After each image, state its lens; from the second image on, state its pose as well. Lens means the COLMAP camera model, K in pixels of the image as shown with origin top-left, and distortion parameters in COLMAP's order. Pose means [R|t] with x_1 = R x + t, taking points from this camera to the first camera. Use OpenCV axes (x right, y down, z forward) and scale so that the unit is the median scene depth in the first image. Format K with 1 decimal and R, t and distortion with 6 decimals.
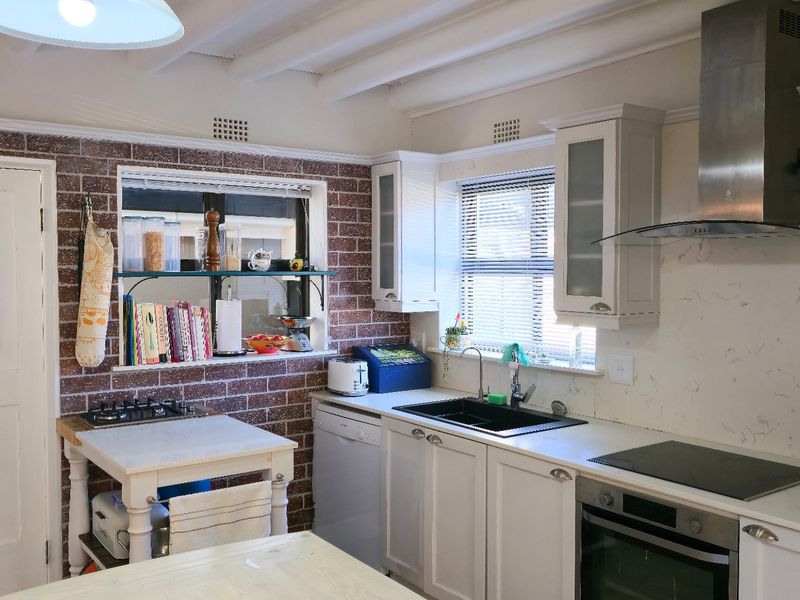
lens RADIAL K [[779.5, 0, 399.8], [0, 779.5, 301.1], [0, 0, 1]] dist [0.002611, 0.000000]
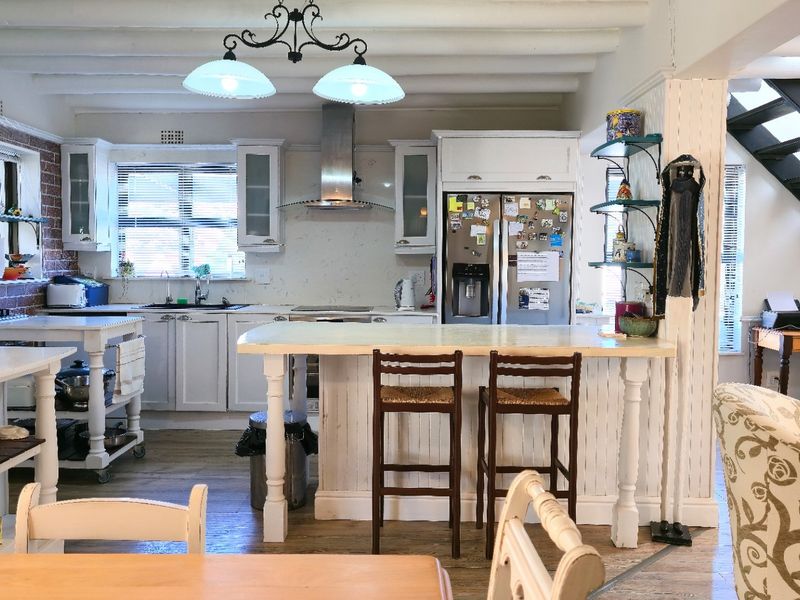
lens RADIAL K [[696.7, 0, 394.7], [0, 696.7, 300.5], [0, 0, 1]] dist [0.028231, 0.003492]
pose [[0.599300, -0.045085, 0.799254, -0.786313], [0.027995, 0.998982, 0.035360, 0.084991], [-0.800035, 0.001184, 0.599953, -0.247699]]
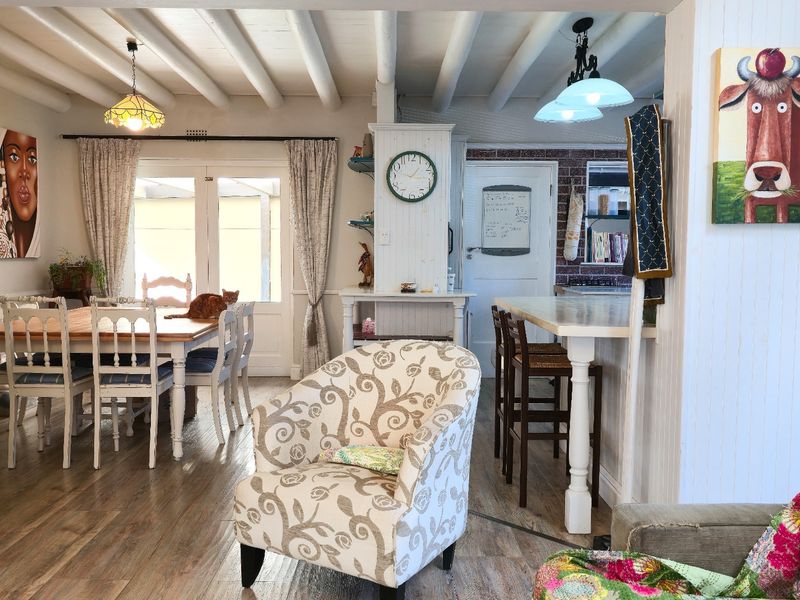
lens RADIAL K [[744.6, 0, 394.3], [0, 744.6, 293.9], [0, 0, 1]] dist [0.009418, 0.000000]
pose [[0.810898, 0.038179, -0.583941, 0.336708], [-0.032214, 0.999269, 0.020600, 0.130147], [0.584300, 0.002106, 0.811535, -0.771387]]
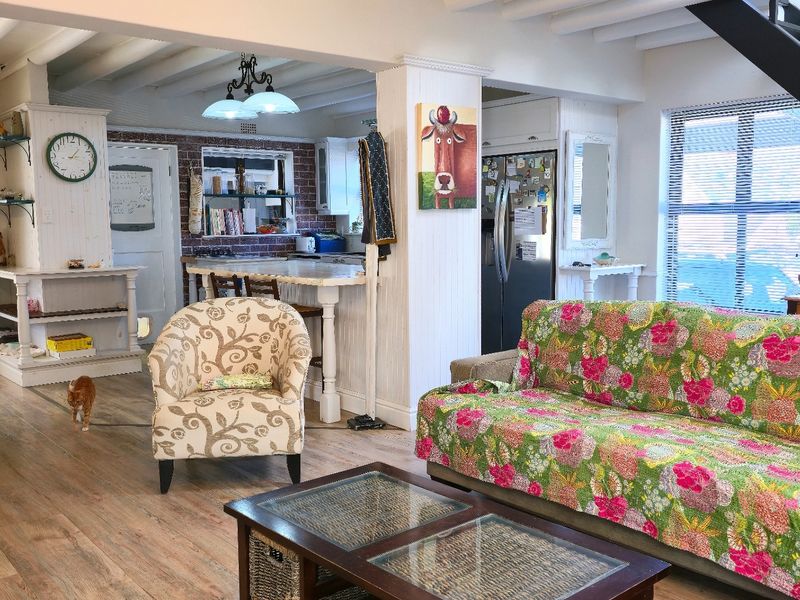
lens RADIAL K [[779.5, 0, 405.5], [0, 779.5, 298.9], [0, 0, 1]] dist [0.002611, 0.000000]
pose [[0.997458, -0.019194, 0.068630, 0.061405], [0.015333, 0.998294, 0.056341, 0.138833], [-0.069595, -0.055145, 0.996050, -1.232876]]
